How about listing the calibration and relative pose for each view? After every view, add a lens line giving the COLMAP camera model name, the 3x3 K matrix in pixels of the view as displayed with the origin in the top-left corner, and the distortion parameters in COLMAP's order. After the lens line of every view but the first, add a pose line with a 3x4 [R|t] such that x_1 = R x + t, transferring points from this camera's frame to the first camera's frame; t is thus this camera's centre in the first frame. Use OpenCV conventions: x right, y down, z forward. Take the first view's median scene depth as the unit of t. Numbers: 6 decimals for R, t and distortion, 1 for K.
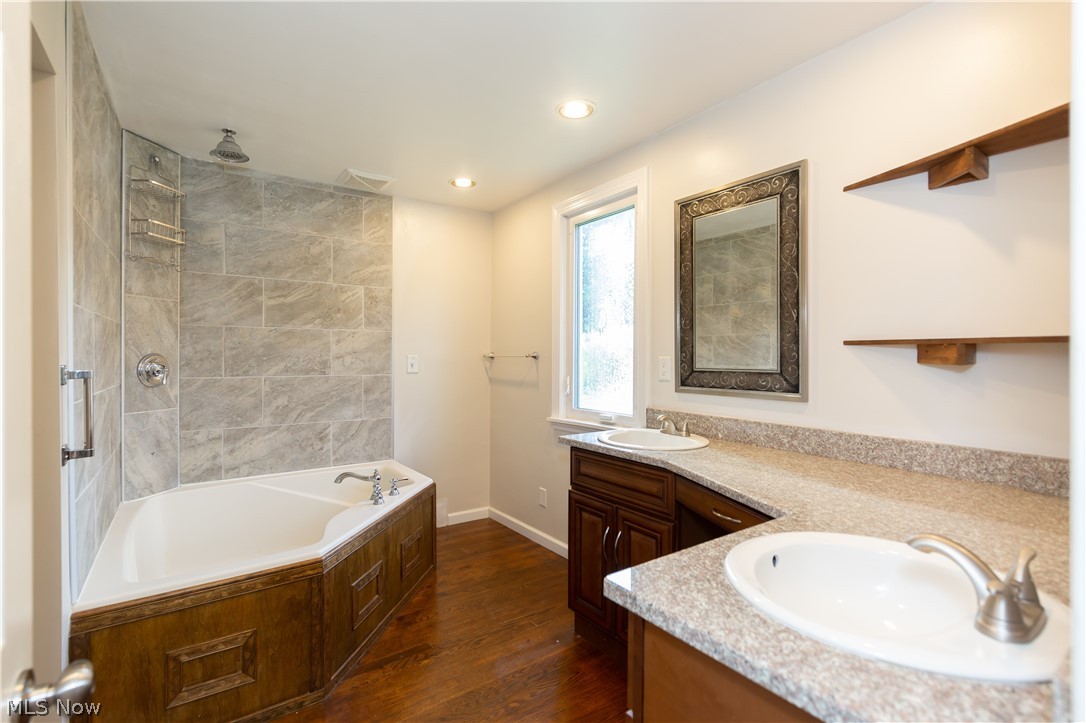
lens RADIAL K [[520.1, 0, 543.8], [0, 520.1, 356.2], [0, 0, 1]] dist [0.003726, -0.000371]
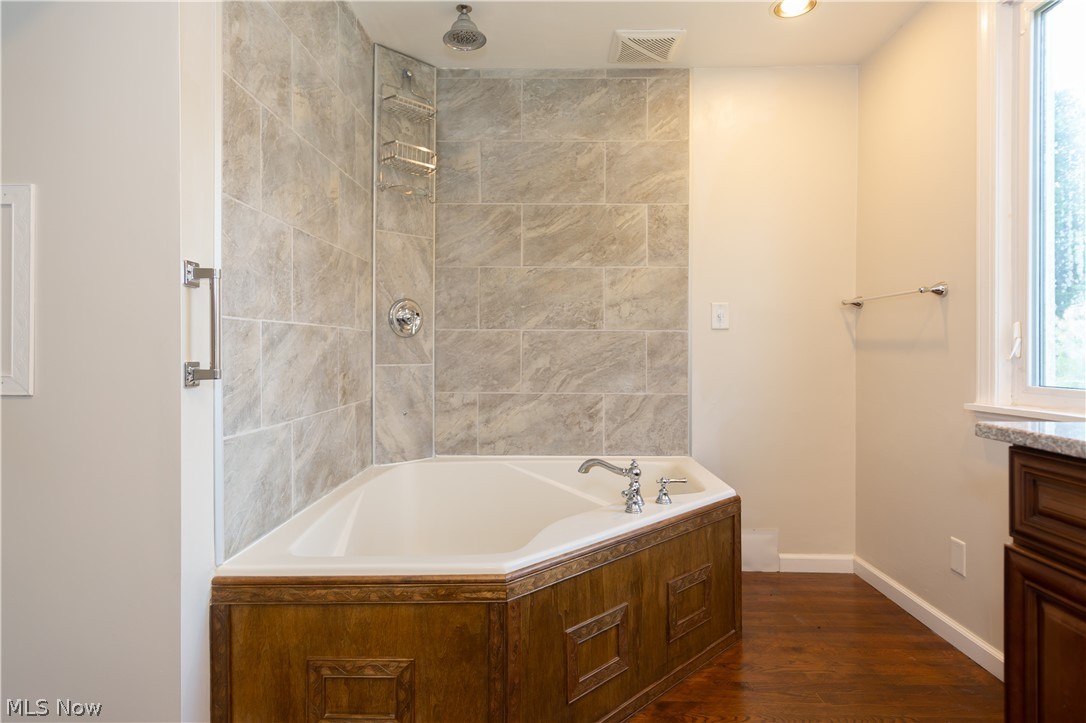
lens RADIAL K [[609.7, 0, 544.2], [0, 609.7, 351.3], [0, 0, 1]] dist [0.008612, -0.001551]
pose [[0.804199, -0.002164, -0.594357, 0.040150], [-0.004080, 0.999950, -0.009161, 0.093260], [0.594347, 0.009792, 0.804149, 0.330091]]
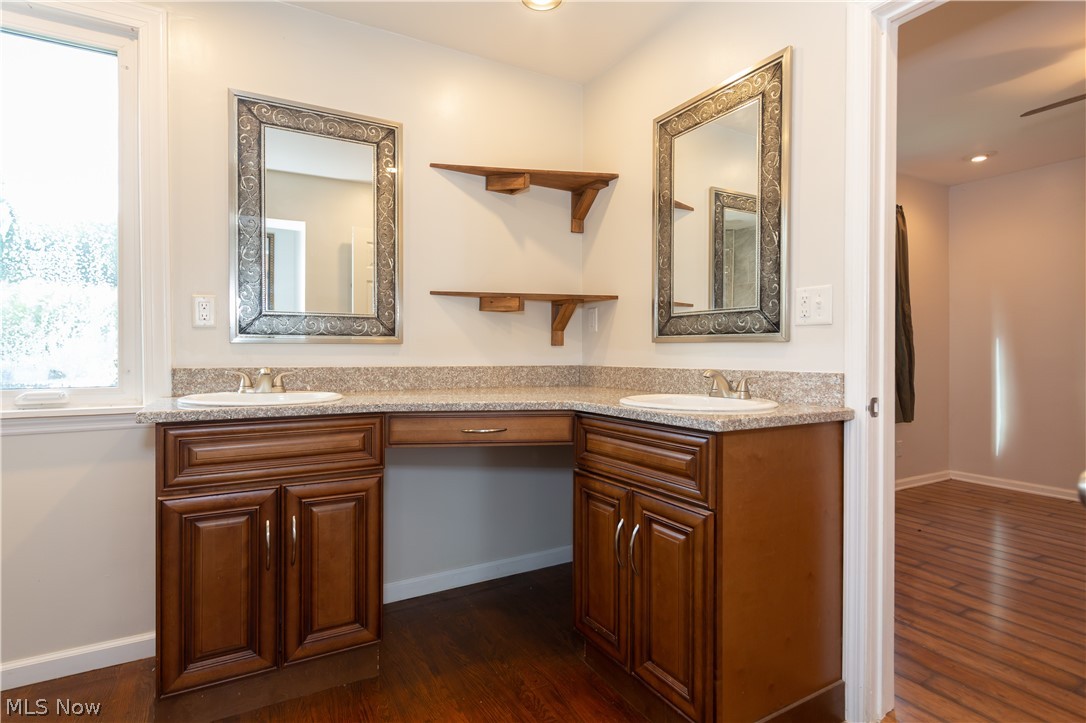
lens RADIAL K [[546.3, 0, 538.7], [0, 546.3, 359.0], [0, 0, 1]] dist [0.006952, 0.001211]
pose [[0.092931, -0.013939, 0.995575, -0.501589], [0.005287, 0.999895, 0.013506, 0.084809], [-0.995658, 0.004008, 0.092995, 0.481059]]
